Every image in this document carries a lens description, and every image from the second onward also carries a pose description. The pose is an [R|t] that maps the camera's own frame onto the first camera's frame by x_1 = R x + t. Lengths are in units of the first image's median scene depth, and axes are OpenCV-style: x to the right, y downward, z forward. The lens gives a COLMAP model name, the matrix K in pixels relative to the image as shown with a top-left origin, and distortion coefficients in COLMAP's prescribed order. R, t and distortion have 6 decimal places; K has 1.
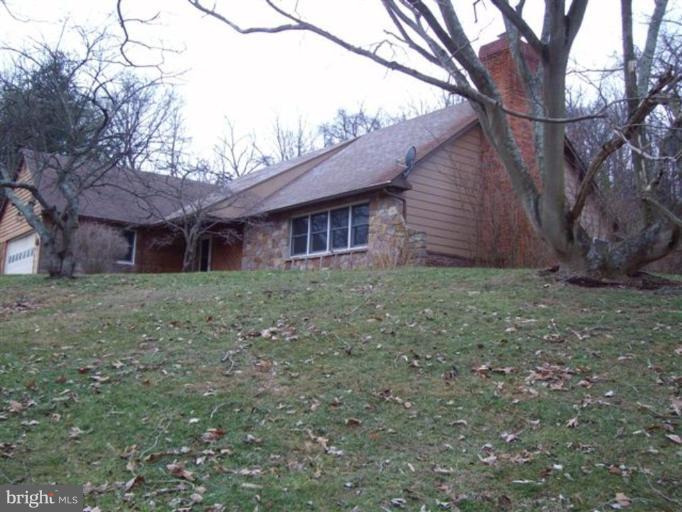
lens RADIAL K [[751.6, 0, 341.0], [0, 751.6, 256.0], [0, 0, 1]] dist [-0.168064, 0.011226]
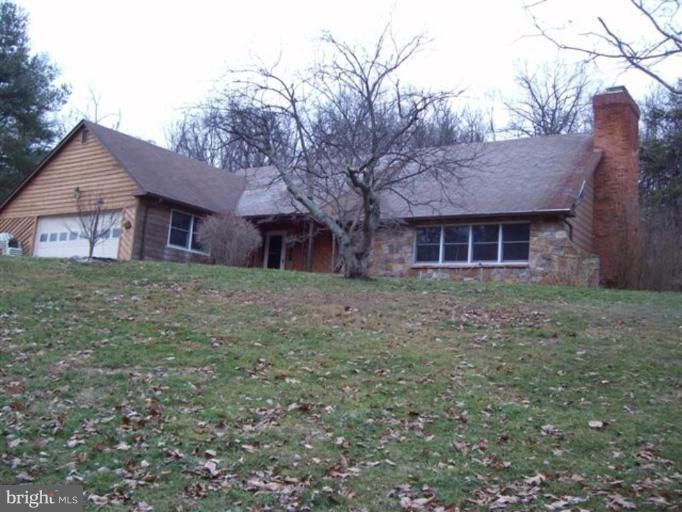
lens RADIAL K [[751.6, 0, 341.0], [0, 751.6, 256.0], [0, 0, 1]] dist [-0.168064, 0.011226]
pose [[0.939666, 0.074139, 0.333963, -0.564339], [-0.077608, 0.996980, -0.002962, 0.001428], [-0.333174, -0.023135, 0.942581, 0.047839]]
